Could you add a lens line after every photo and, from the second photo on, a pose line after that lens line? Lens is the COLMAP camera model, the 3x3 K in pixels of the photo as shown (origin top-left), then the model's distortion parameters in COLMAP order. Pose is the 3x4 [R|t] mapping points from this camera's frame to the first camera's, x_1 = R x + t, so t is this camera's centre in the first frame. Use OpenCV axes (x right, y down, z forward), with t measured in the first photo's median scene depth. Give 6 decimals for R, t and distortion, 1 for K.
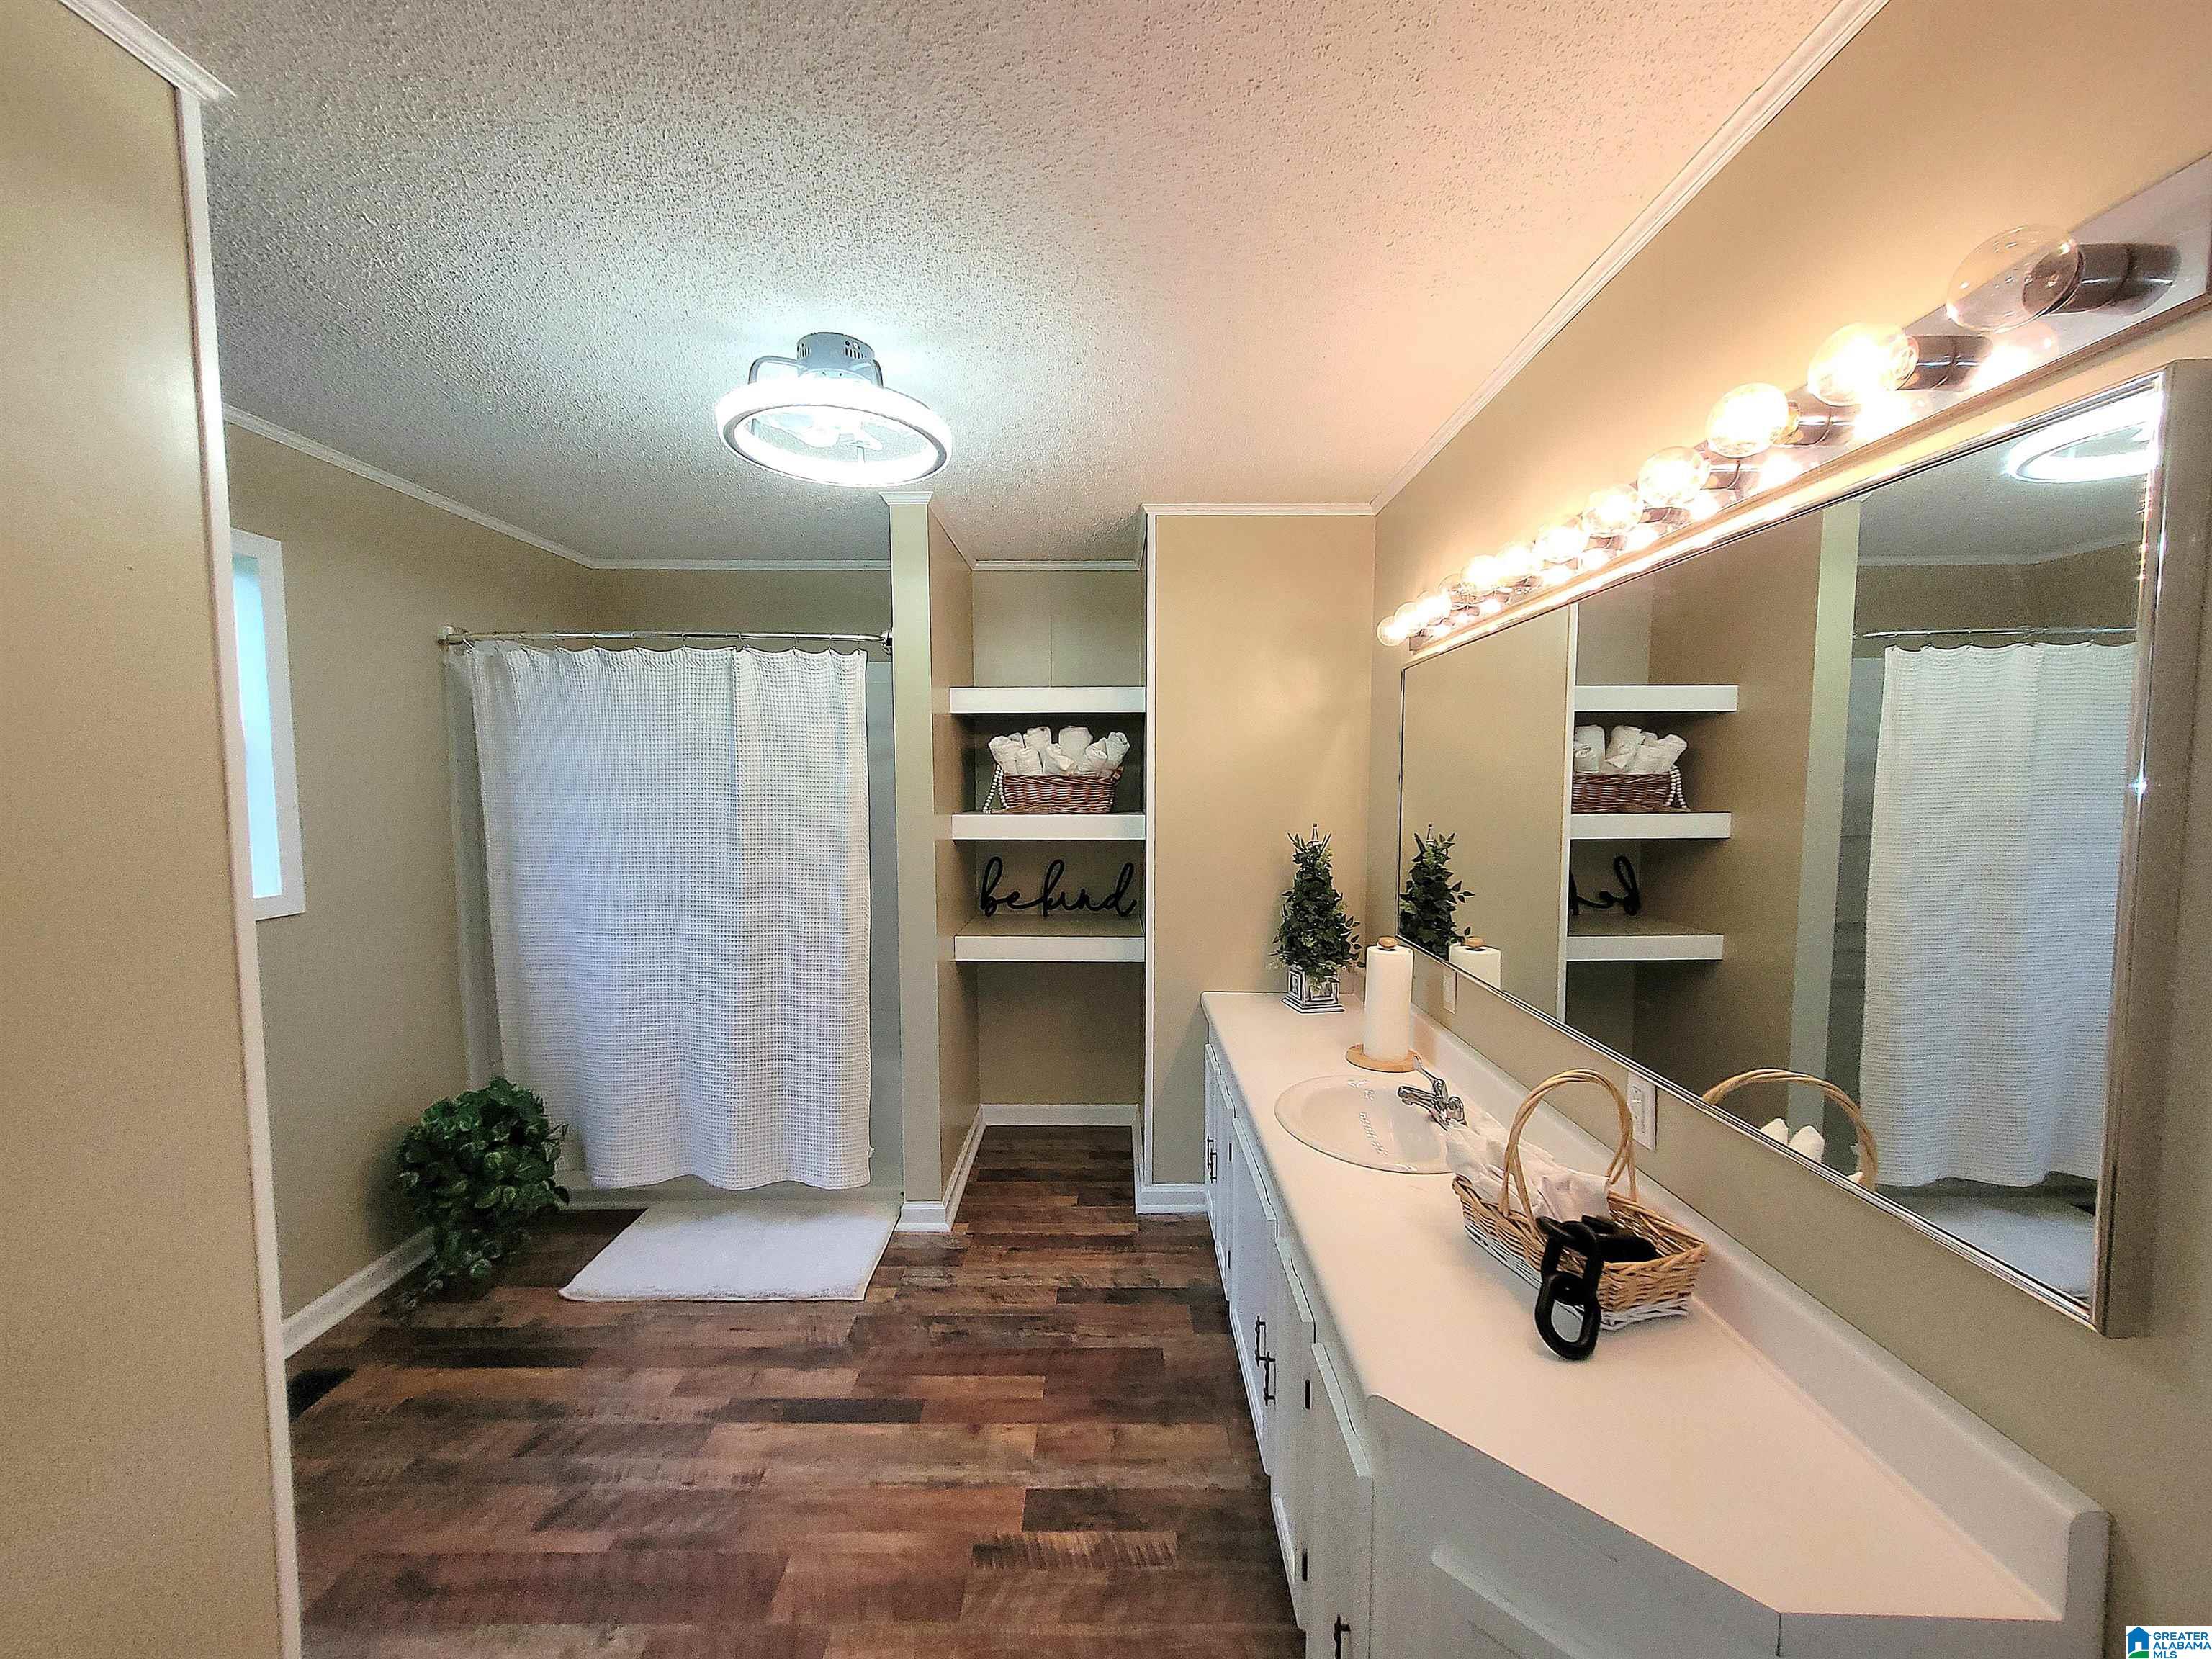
lens RADIAL K [[872.6, 0, 1101.6], [0, 872.6, 843.1], [0, 0, 1]] dist [0.008993, 0.000357]
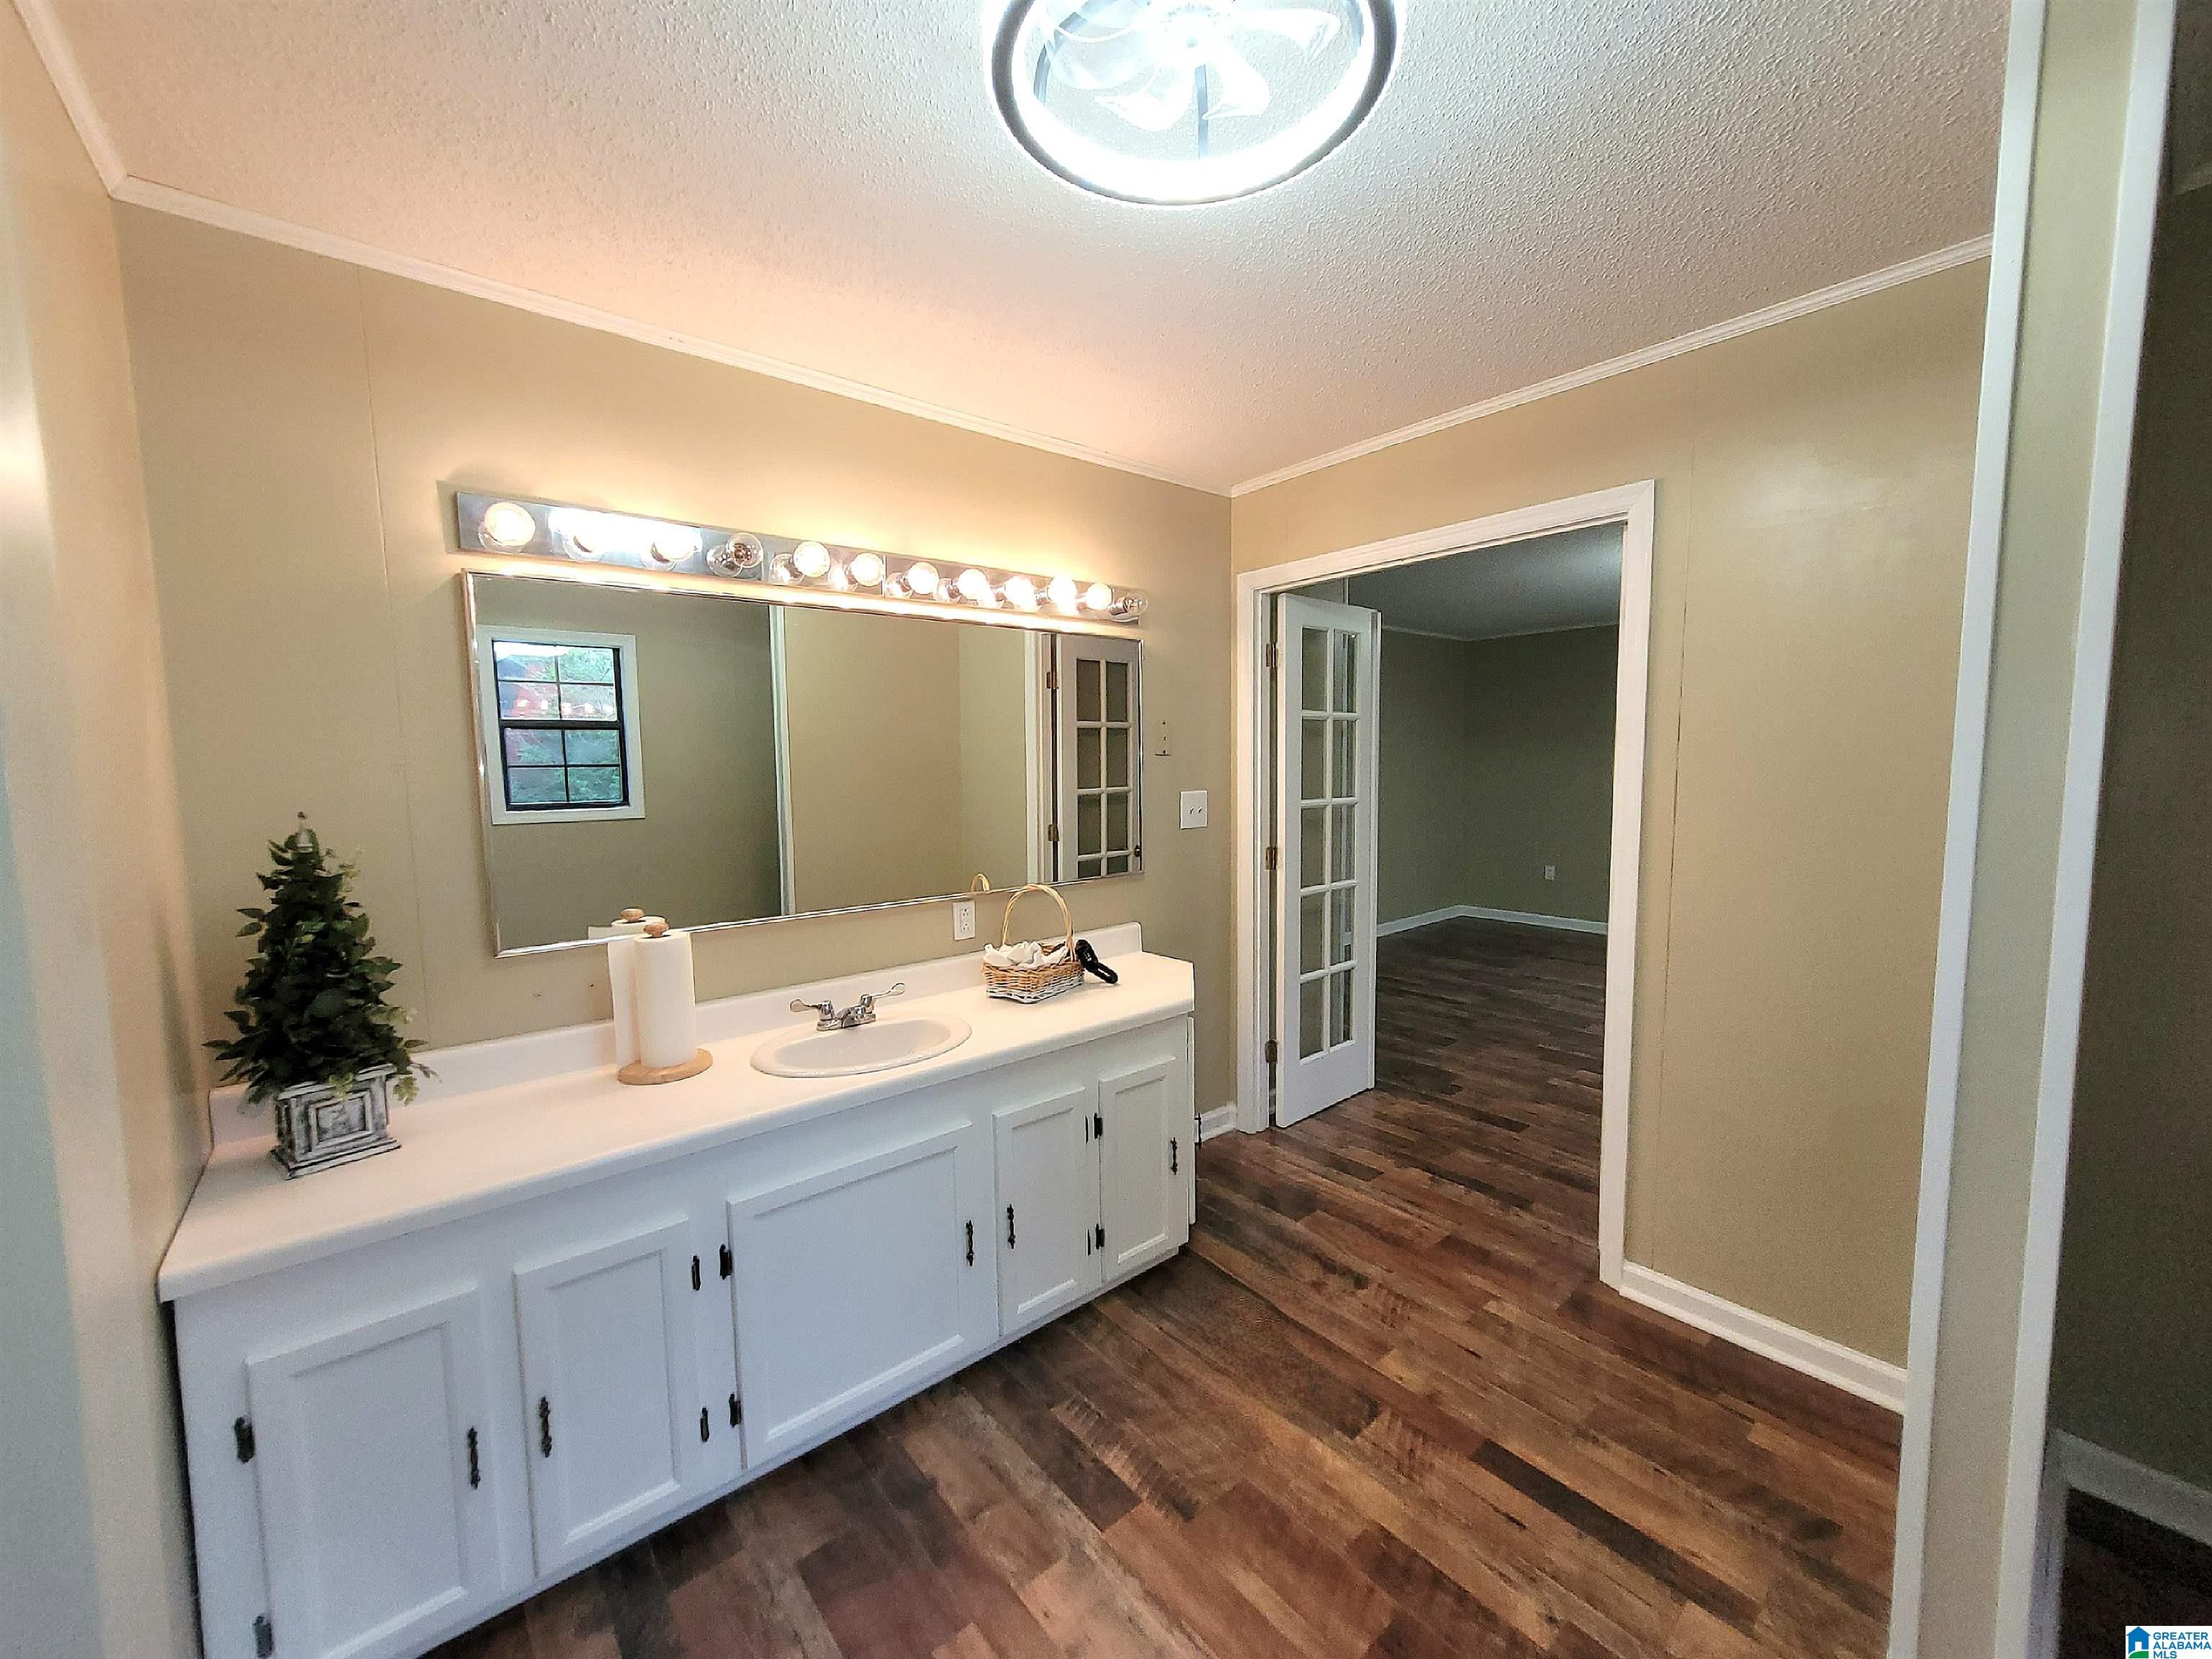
lens RADIAL K [[872.6, 0, 1110.6], [0, 872.6, 833.4], [0, 0, 1]] dist [0.008993, 0.000357]
pose [[-0.657322, -0.049522, 0.751981, -0.499966], [0.067912, 0.989886, 0.124552, -0.044710], [-0.750544, 0.132939, -0.647311, 1.024946]]
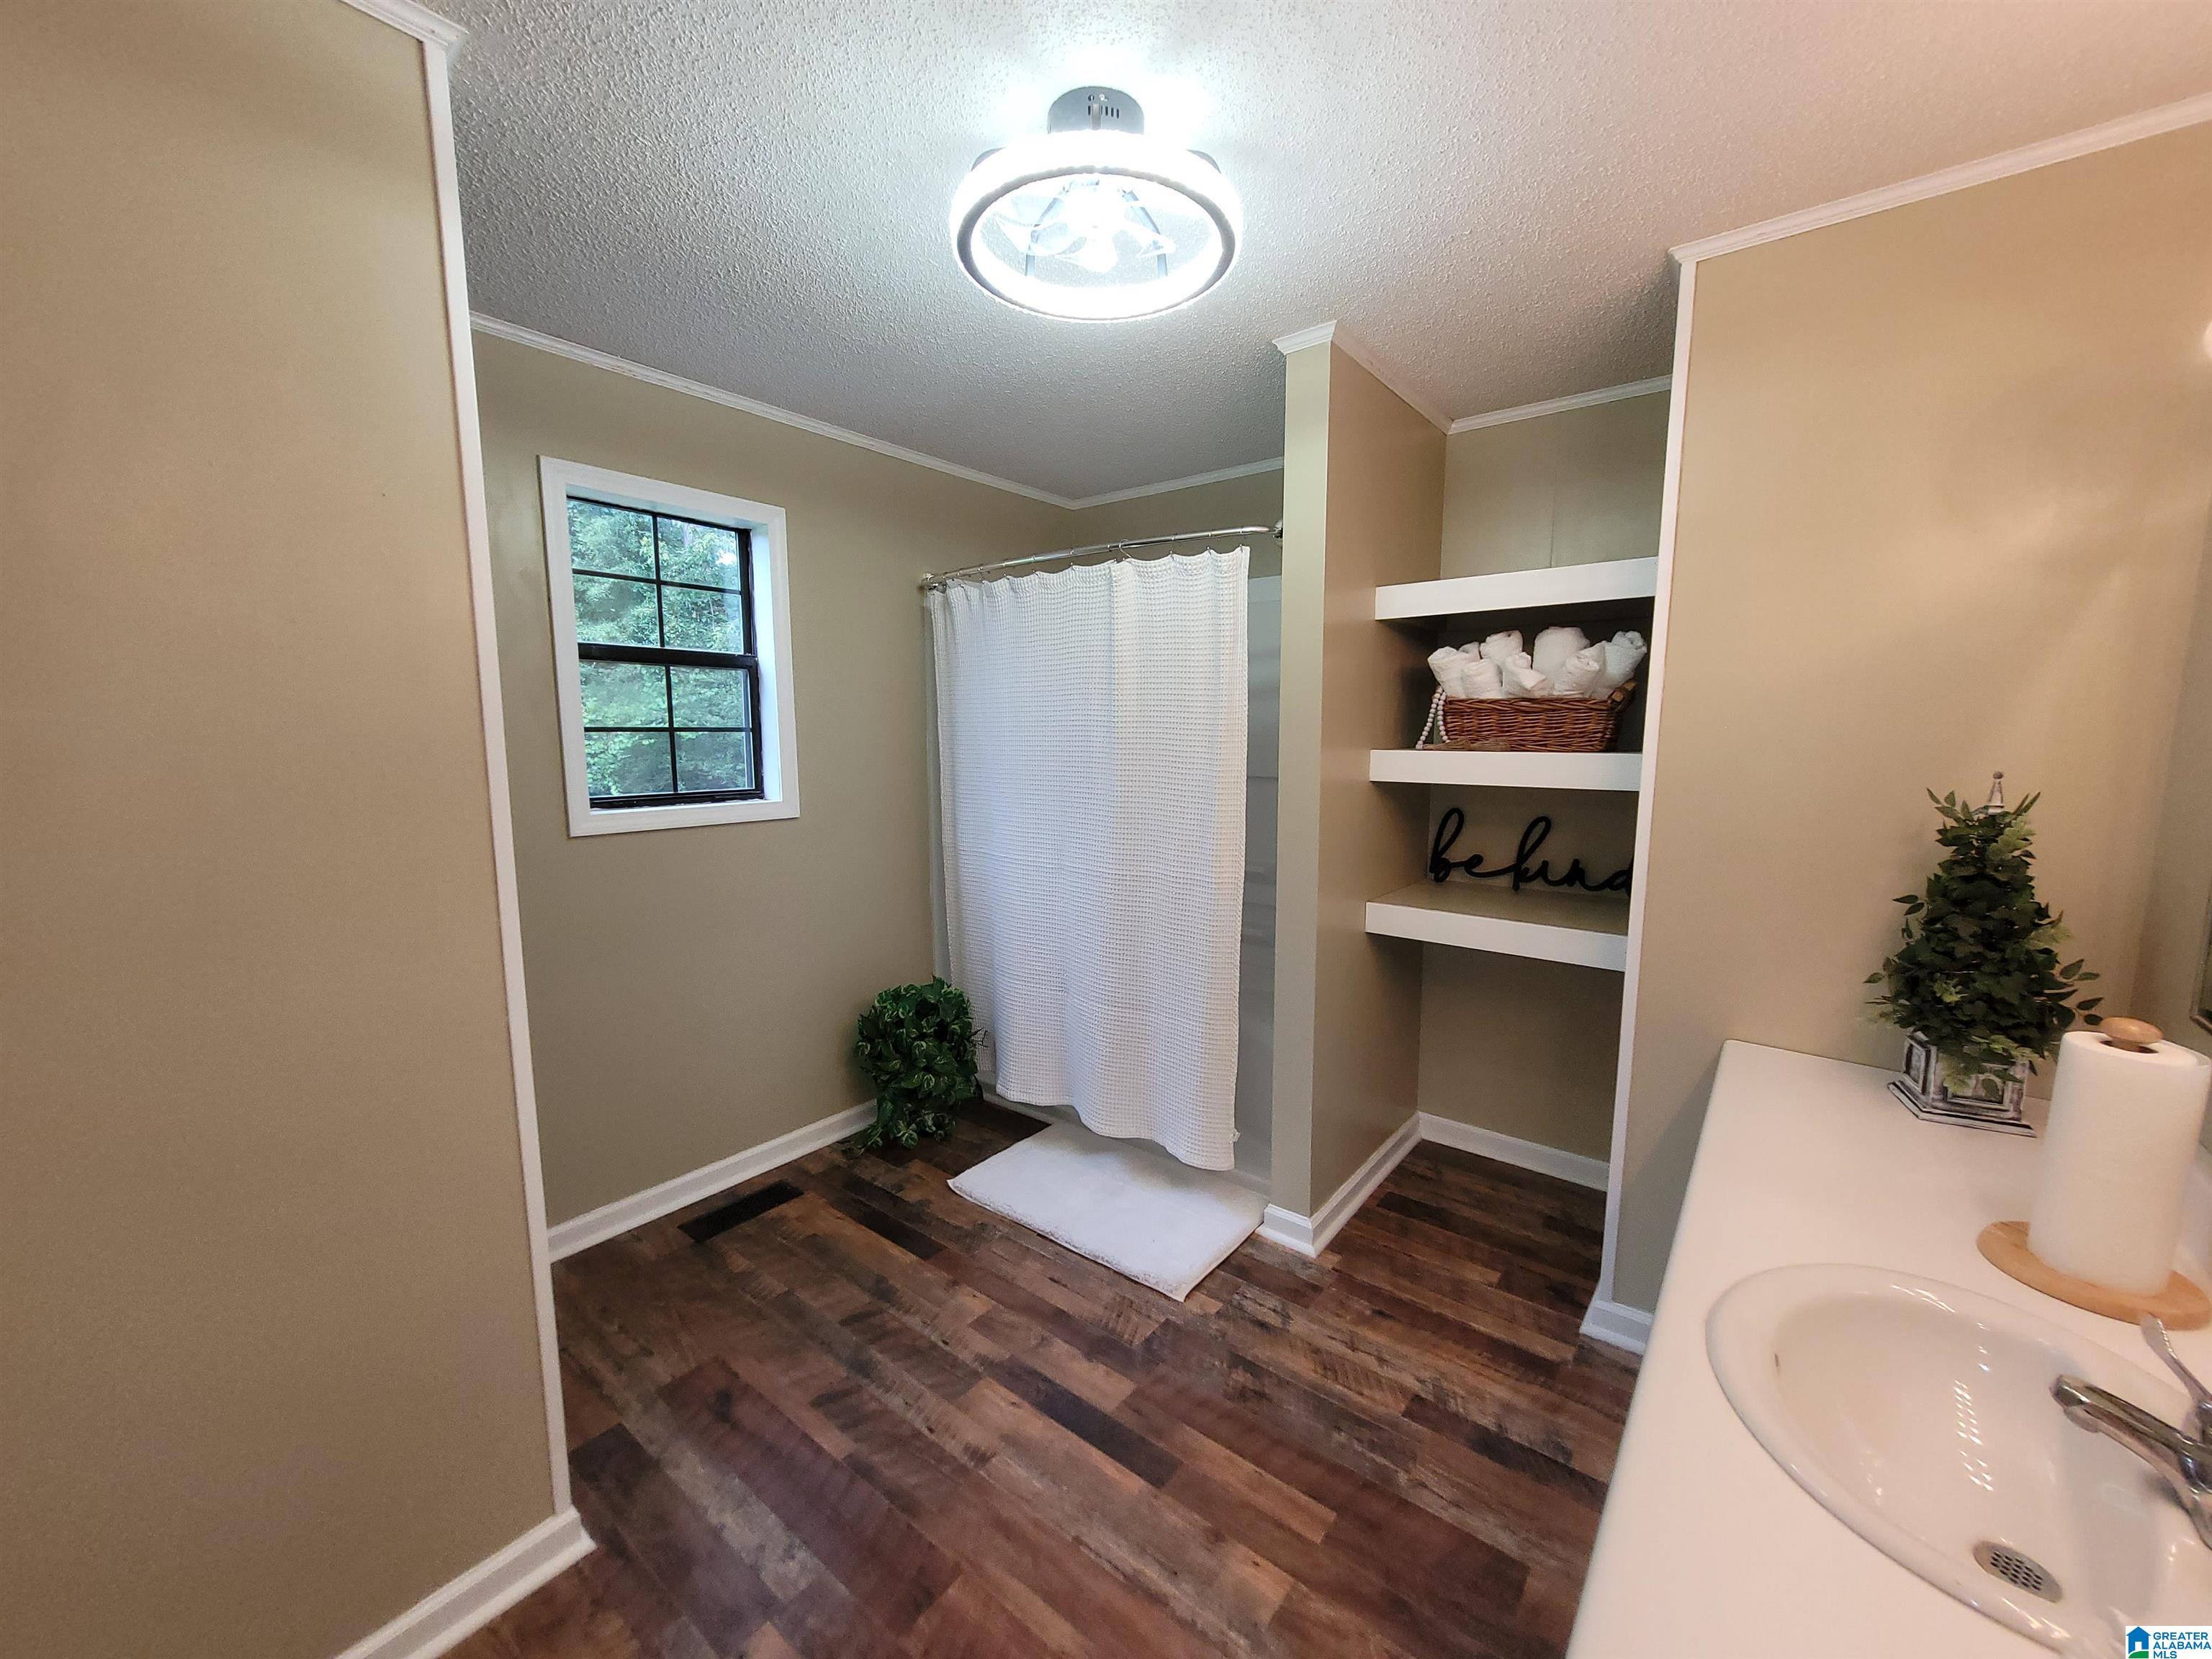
lens RADIAL K [[872.6, 0, 1102.7], [0, 872.6, 839.6], [0, 0, 1]] dist [0.008993, 0.000357]
pose [[0.788901, 0.078670, -0.609464, 0.151452], [-0.045555, 0.996530, 0.069667, 0.005643], [0.612829, -0.027196, 0.789747, 0.263331]]
